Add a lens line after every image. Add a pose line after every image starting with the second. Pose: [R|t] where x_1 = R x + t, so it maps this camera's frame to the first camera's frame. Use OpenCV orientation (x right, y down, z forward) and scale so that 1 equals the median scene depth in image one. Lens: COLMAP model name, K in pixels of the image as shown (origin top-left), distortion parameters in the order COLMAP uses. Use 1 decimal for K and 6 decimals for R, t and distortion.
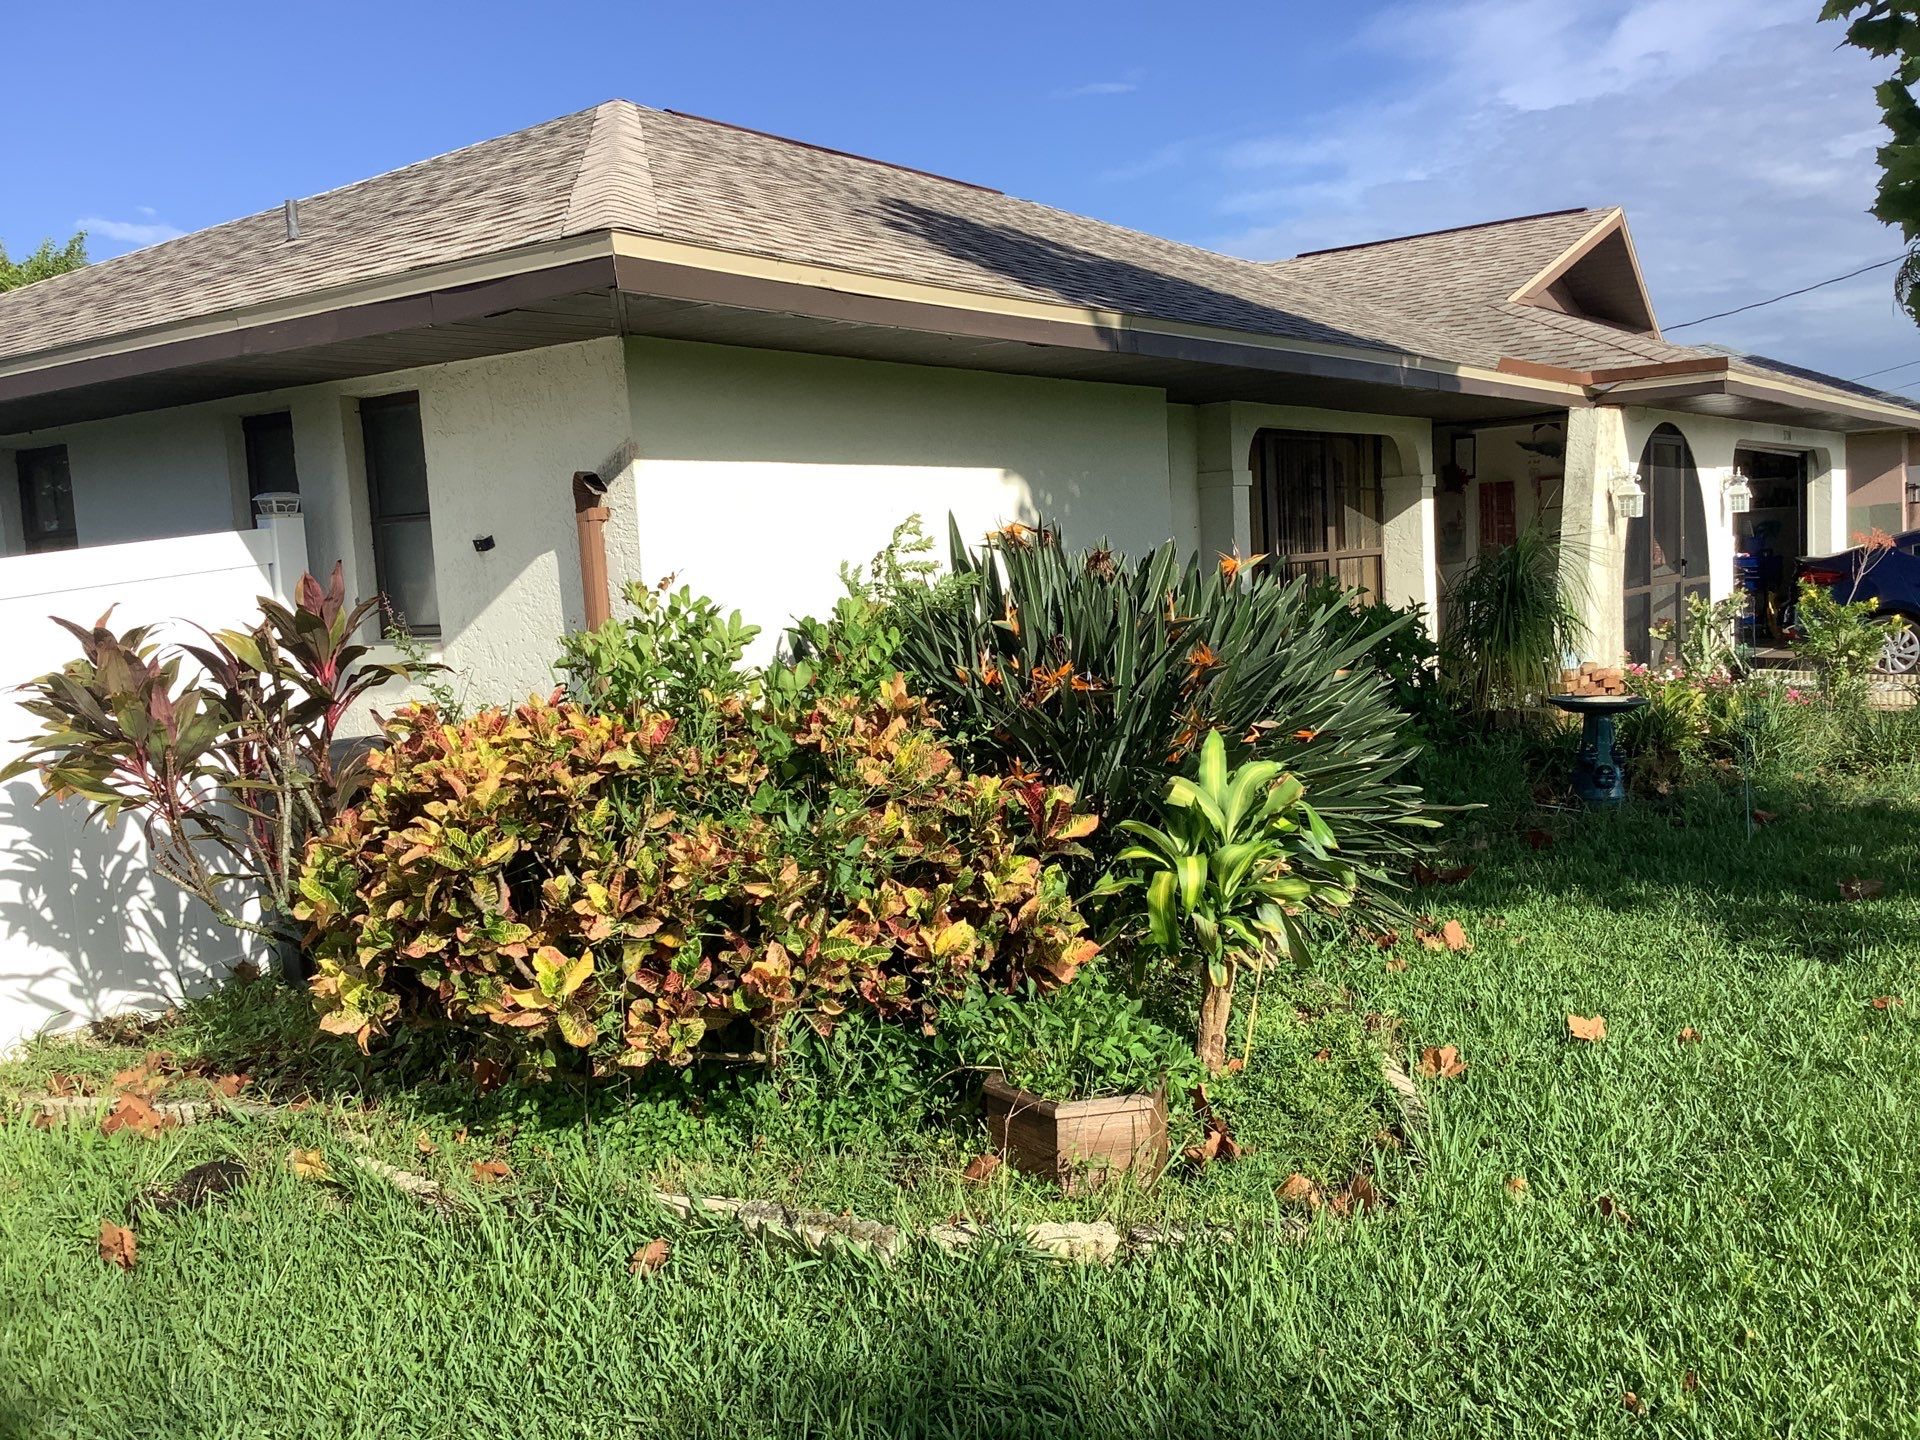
lens RADIAL K [[1654.0, 0, 960.0], [0, 1654.0, 720.0], [0, 0, 1]] dist [0.002989, 0.000709]
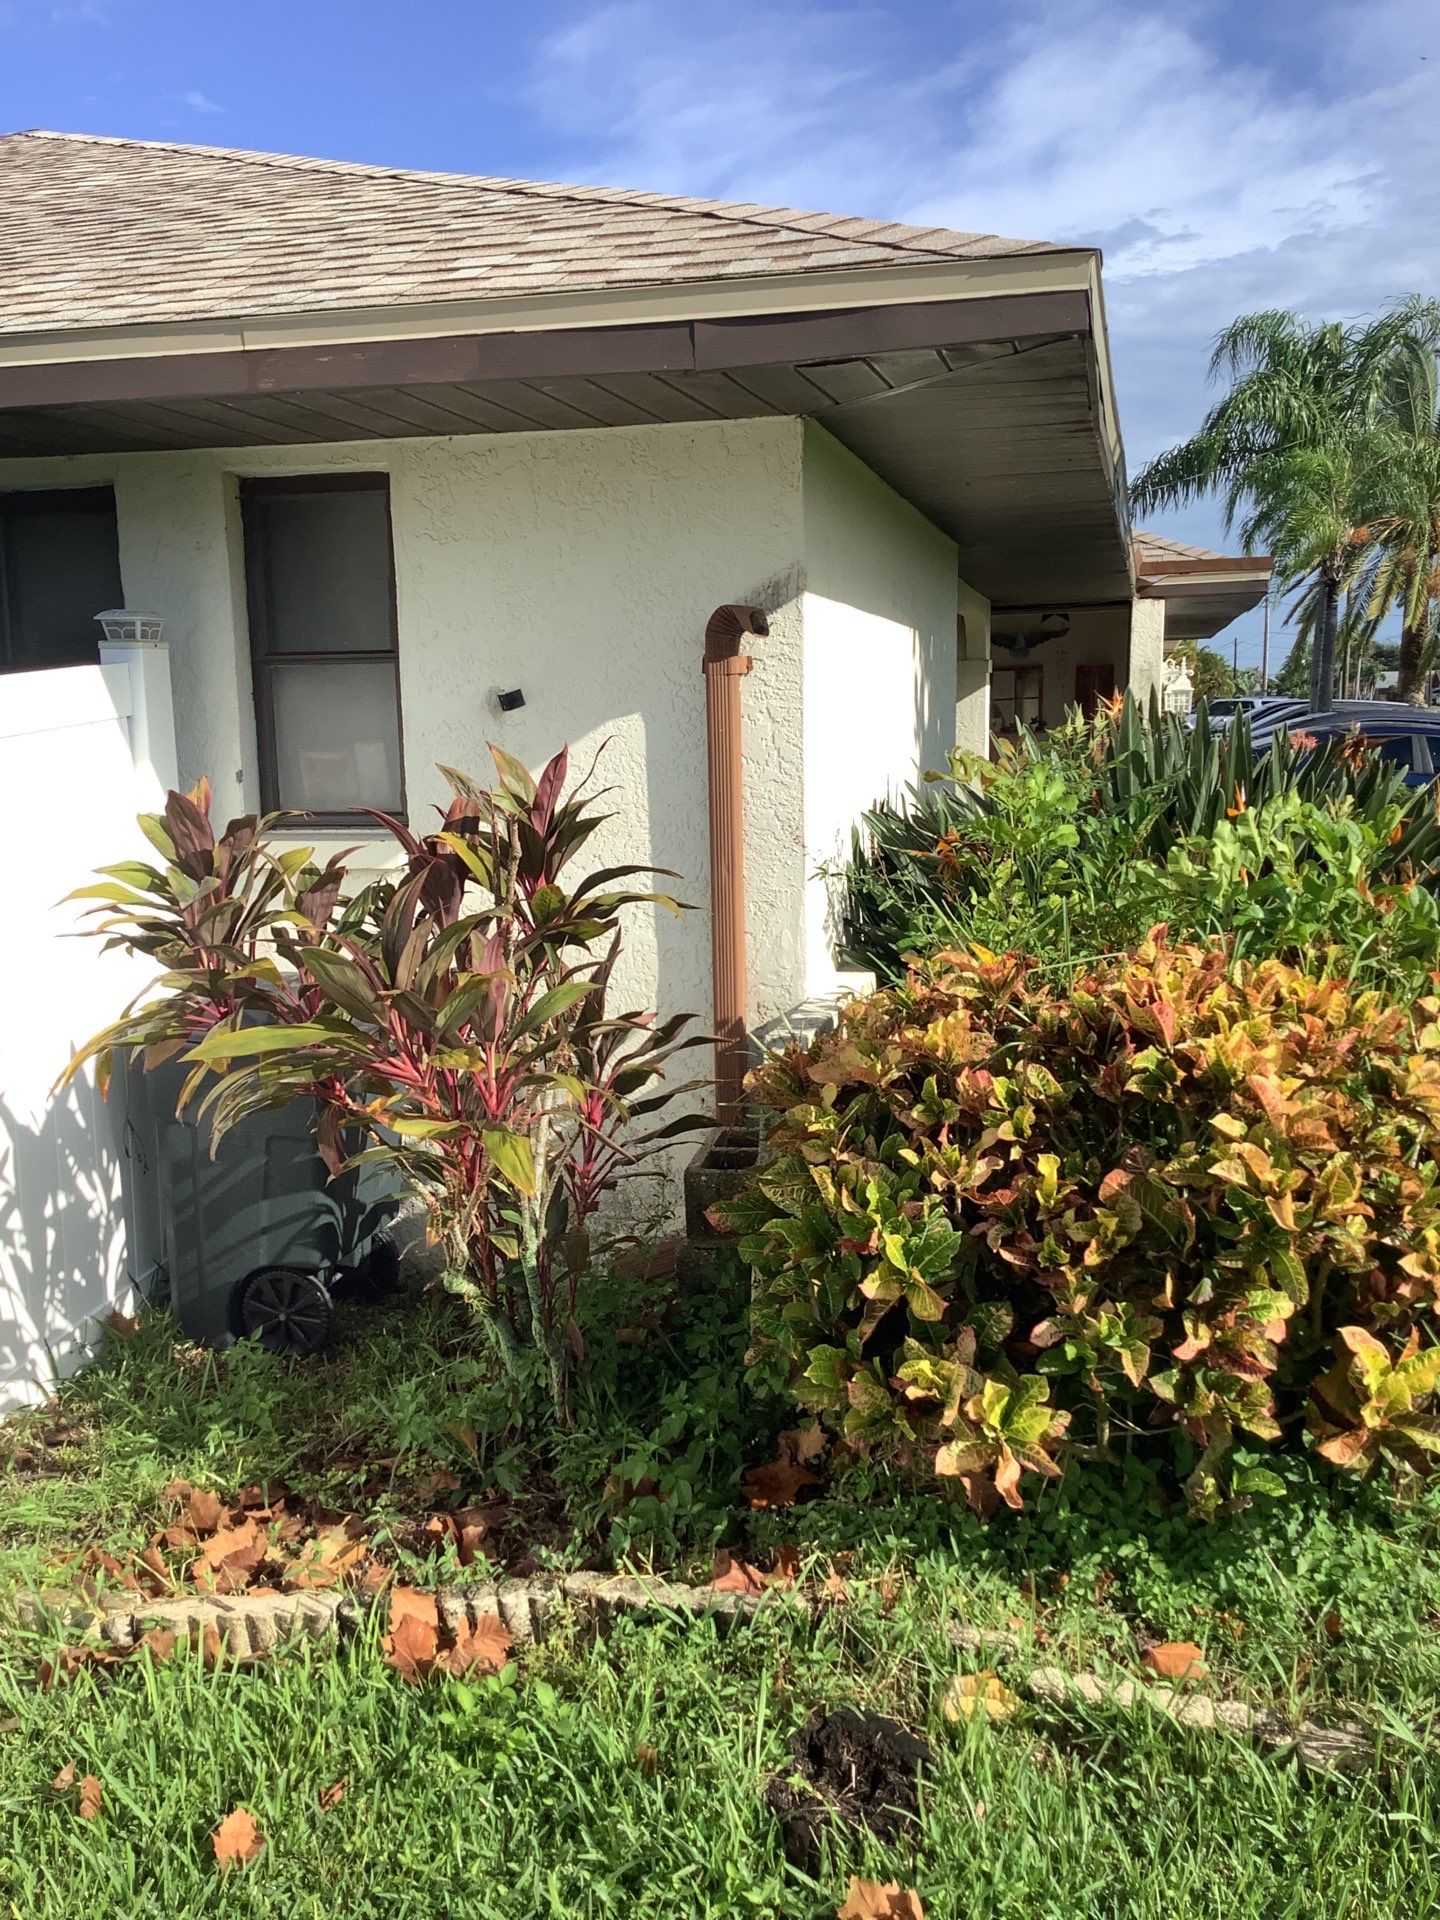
lens RADIAL K [[1654.0, 0, 720.0], [0, 1654.0, 960.0], [0, 0, 1]] dist [0.002989, 0.000709]
pose [[0.931267, -0.019332, 0.363824, -0.458965], [0.004857, 0.999161, 0.040657, -0.023307], [-0.364305, -0.036095, 0.930580, 0.301407]]
